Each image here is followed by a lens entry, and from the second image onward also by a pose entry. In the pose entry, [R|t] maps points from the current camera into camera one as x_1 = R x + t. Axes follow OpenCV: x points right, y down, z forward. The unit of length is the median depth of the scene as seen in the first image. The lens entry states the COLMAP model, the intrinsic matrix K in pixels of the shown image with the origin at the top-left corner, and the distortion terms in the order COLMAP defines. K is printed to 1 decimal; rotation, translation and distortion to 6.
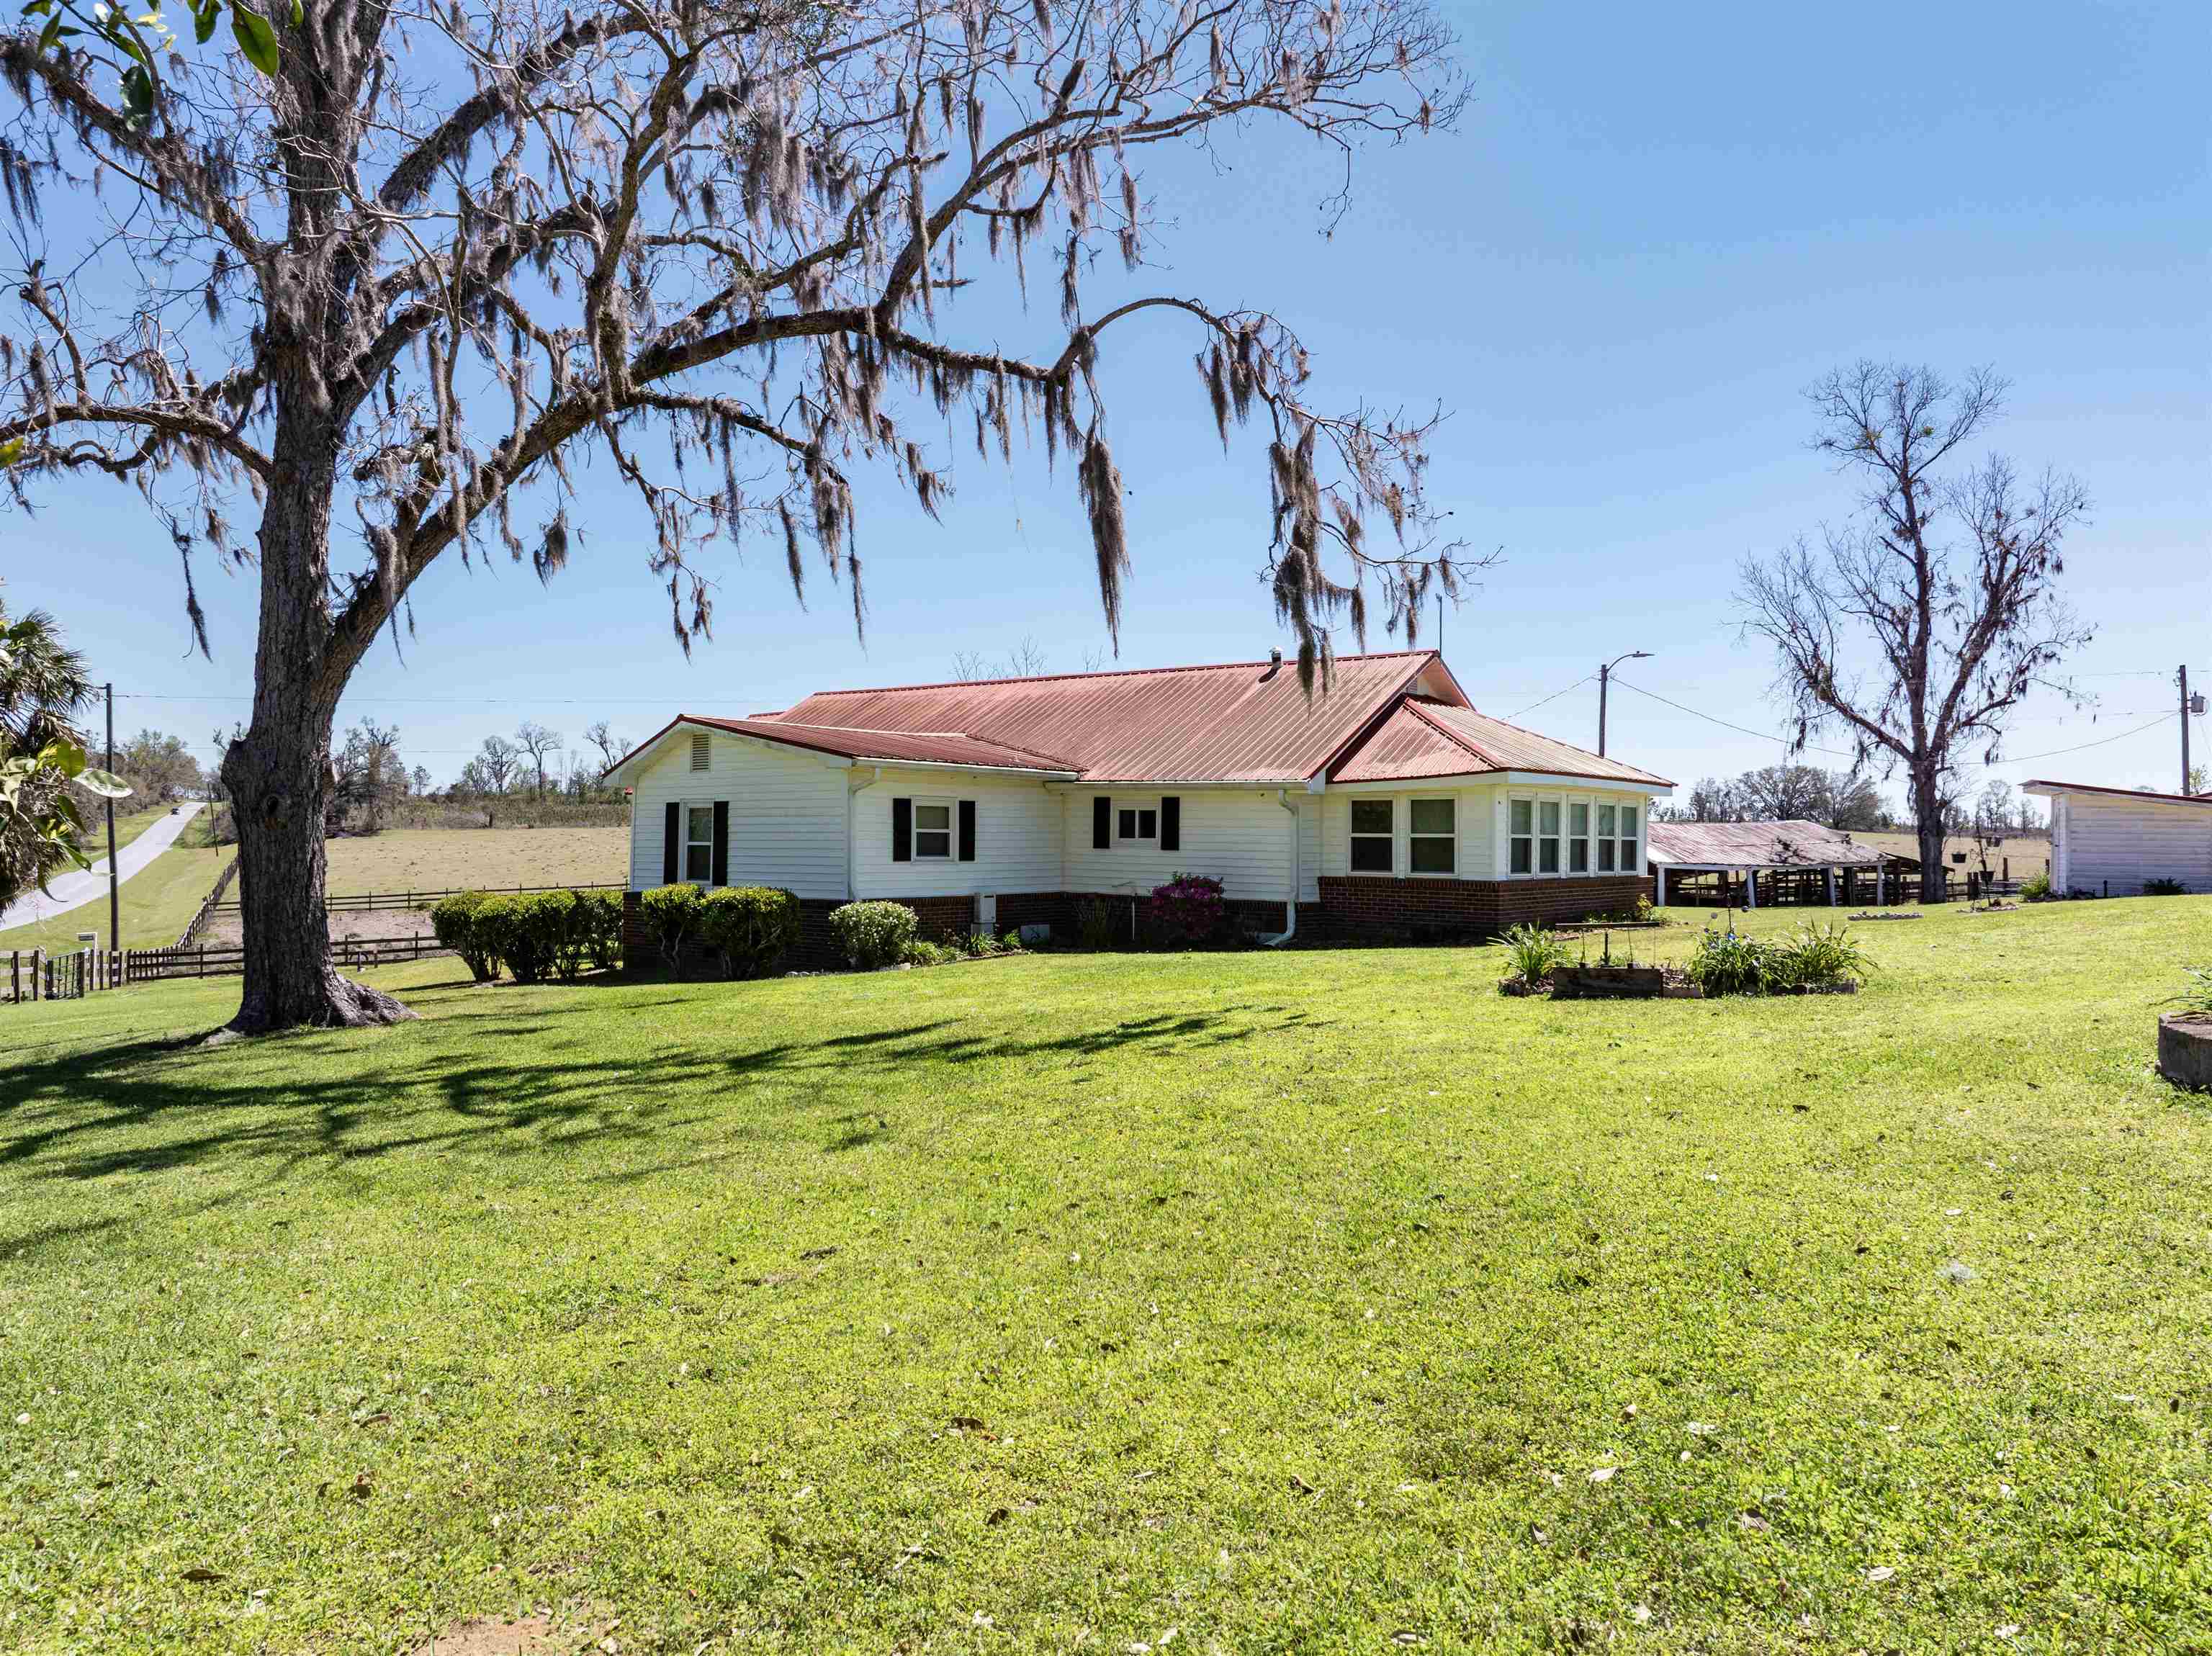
lens RADIAL K [[1568.5, 0, 1097.0], [0, 1568.5, 815.6], [0, 0, 1]] dist [-0.036280, 0.002948]
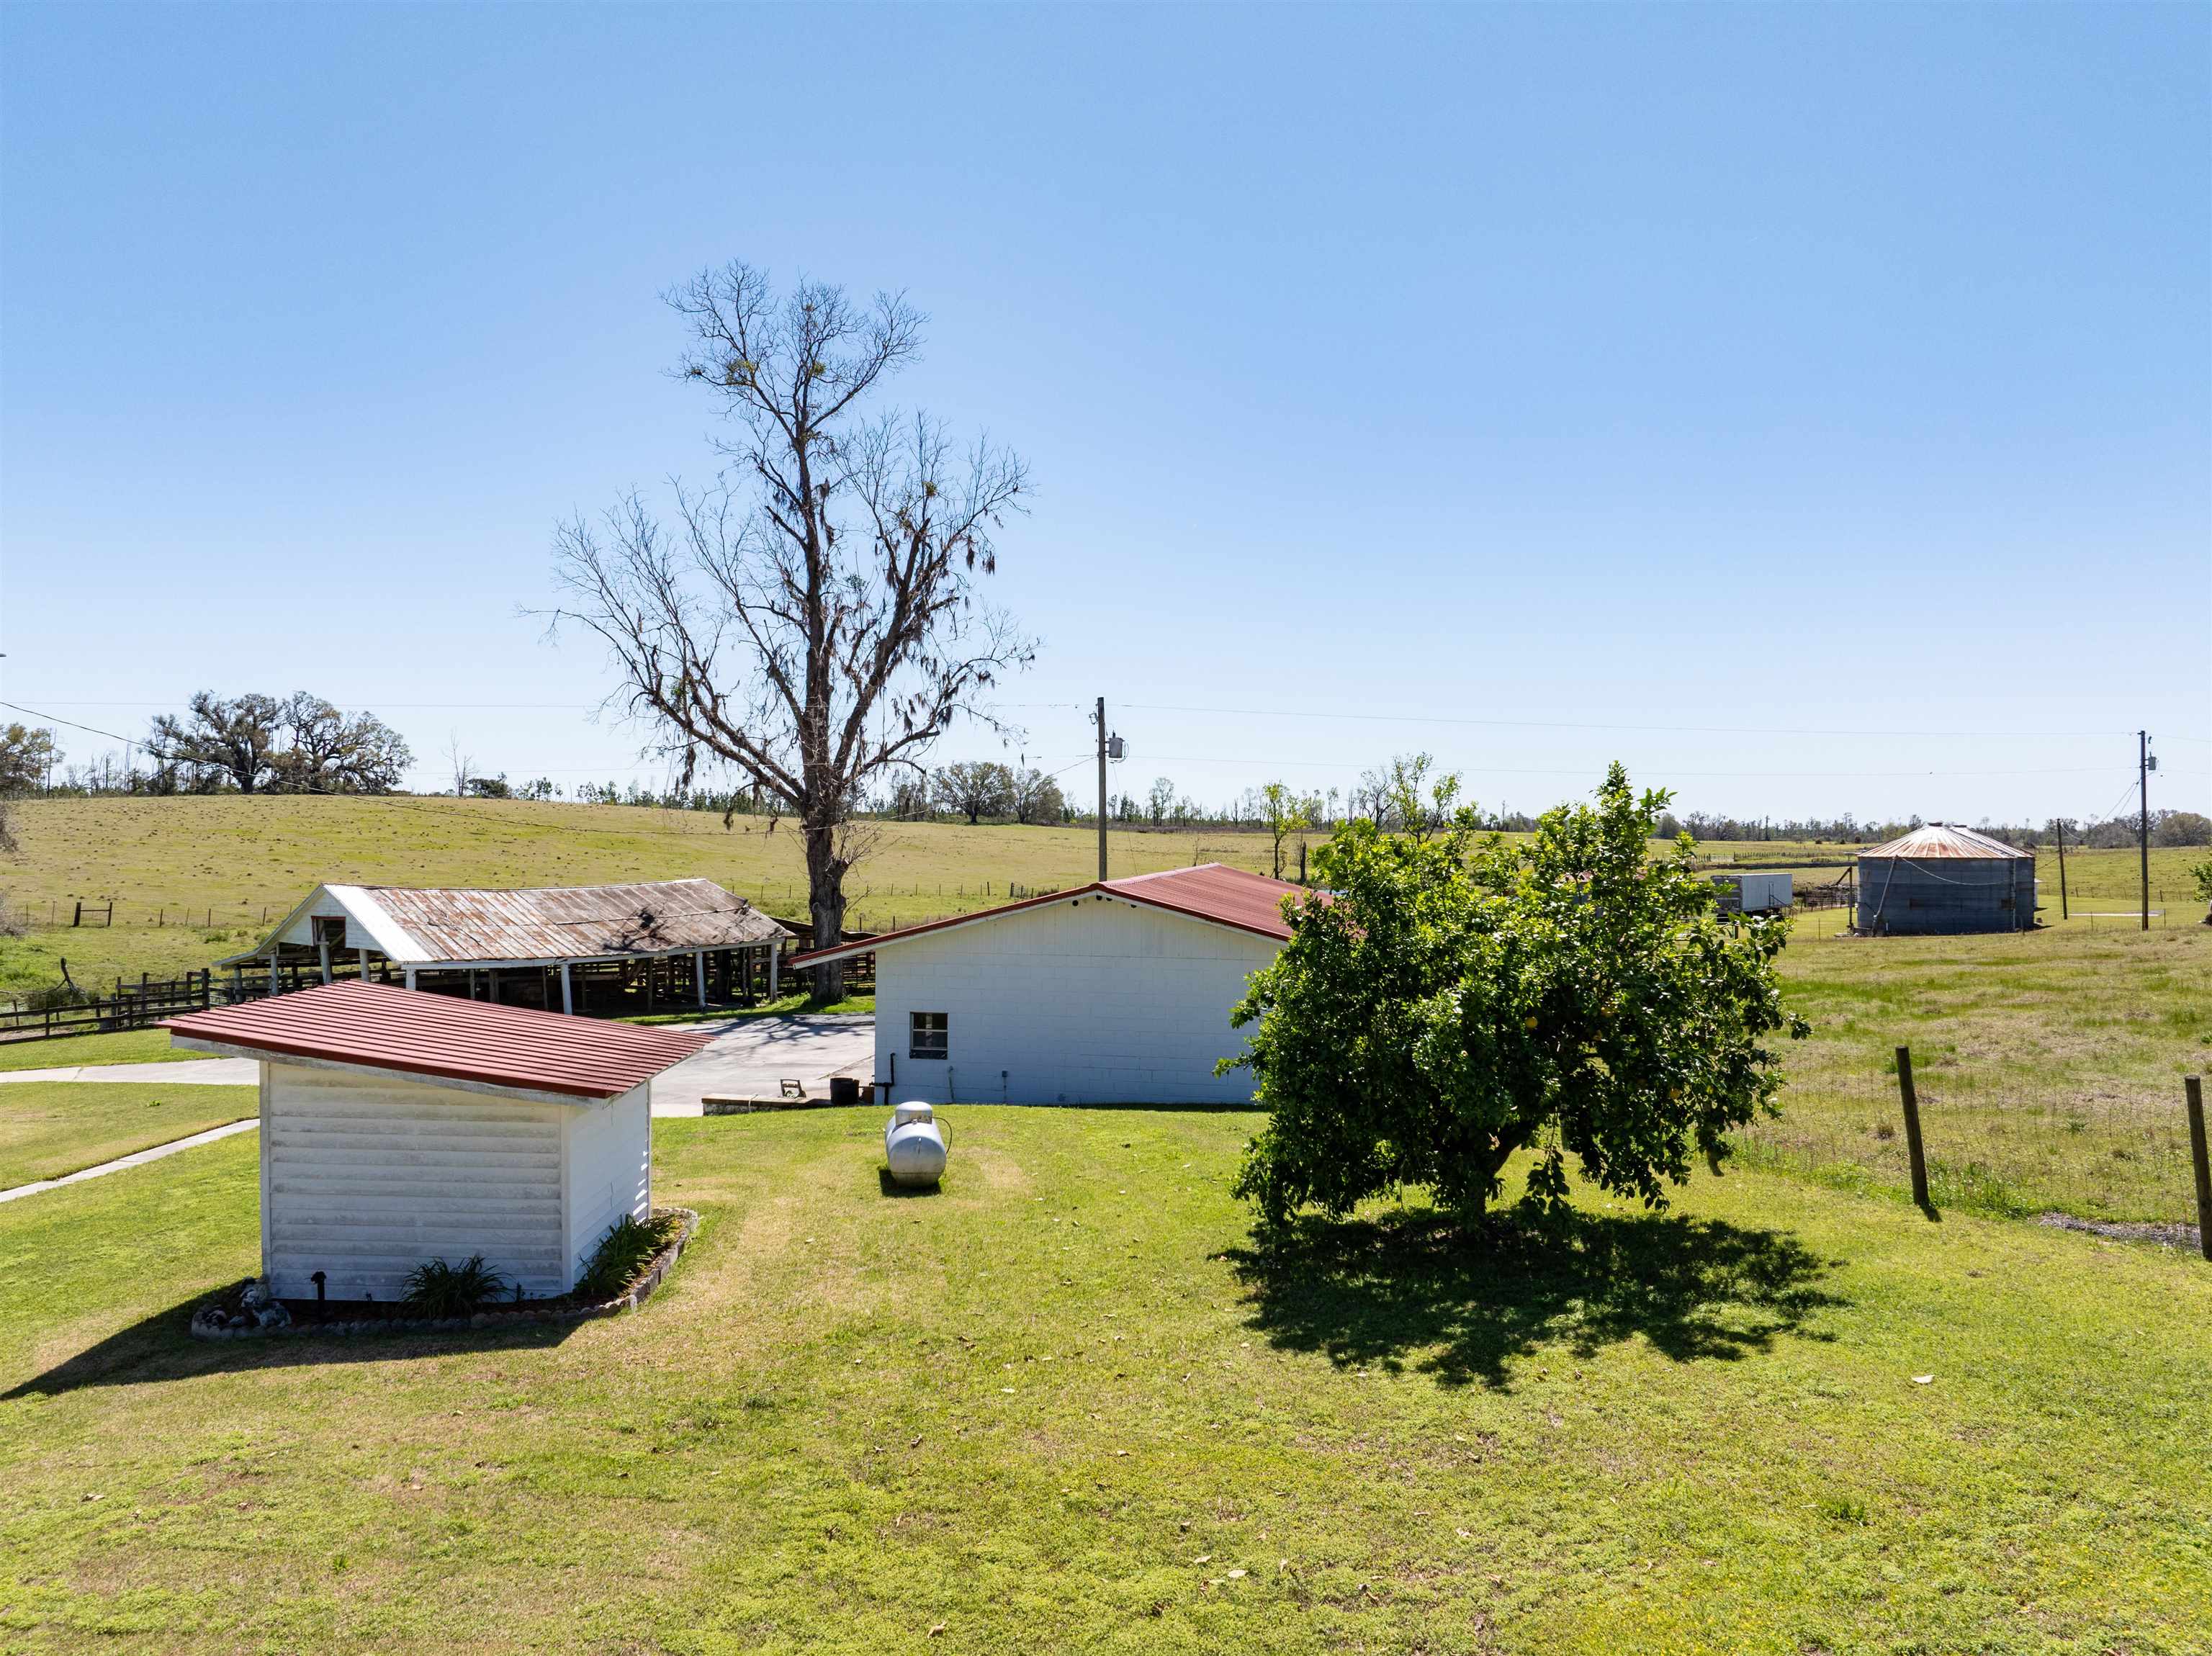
lens RADIAL K [[1568.5, 0, 1097.0], [0, 1568.5, 815.6], [0, 0, 1]] dist [-0.036280, 0.002948]
pose [[0.891027, 0.006272, 0.453907, 0.307300], [-0.010995, 0.999909, 0.007766, -0.039310], [-0.453817, -0.011910, 0.891015, 0.258483]]
